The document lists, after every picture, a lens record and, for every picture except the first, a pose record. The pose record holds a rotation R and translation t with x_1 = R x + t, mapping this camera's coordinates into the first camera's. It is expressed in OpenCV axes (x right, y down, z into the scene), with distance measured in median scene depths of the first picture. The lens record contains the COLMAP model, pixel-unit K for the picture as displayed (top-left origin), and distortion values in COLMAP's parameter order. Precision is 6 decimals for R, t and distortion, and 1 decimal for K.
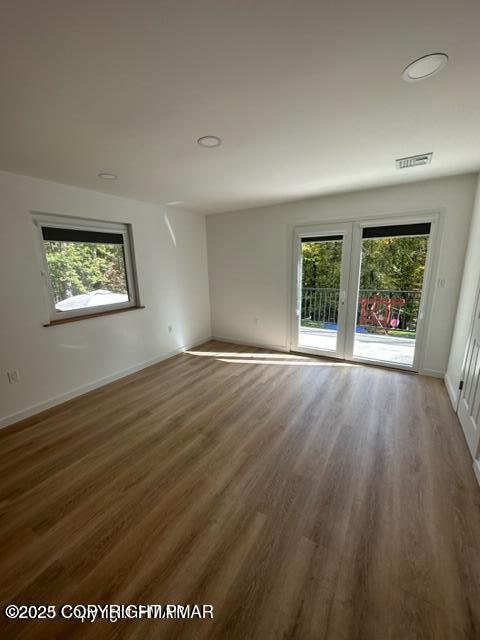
lens RADIAL K [[254.8, 0, 240.0], [0, 254.8, 320.0], [0, 0, 1]] dist [-0.001262, -0.000027]
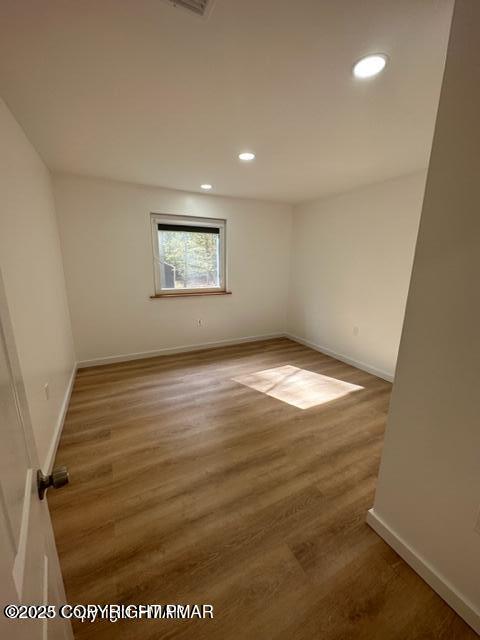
lens RADIAL K [[254.8, 0, 240.0], [0, 254.8, 320.0], [0, 0, 1]] dist [-0.001262, -0.000027]
pose [[0.854142, 0.139898, -0.500870, 0.209028], [-0.135806, 0.989720, 0.044847, 0.010475], [0.501995, 0.029715, 0.864360, 0.047534]]
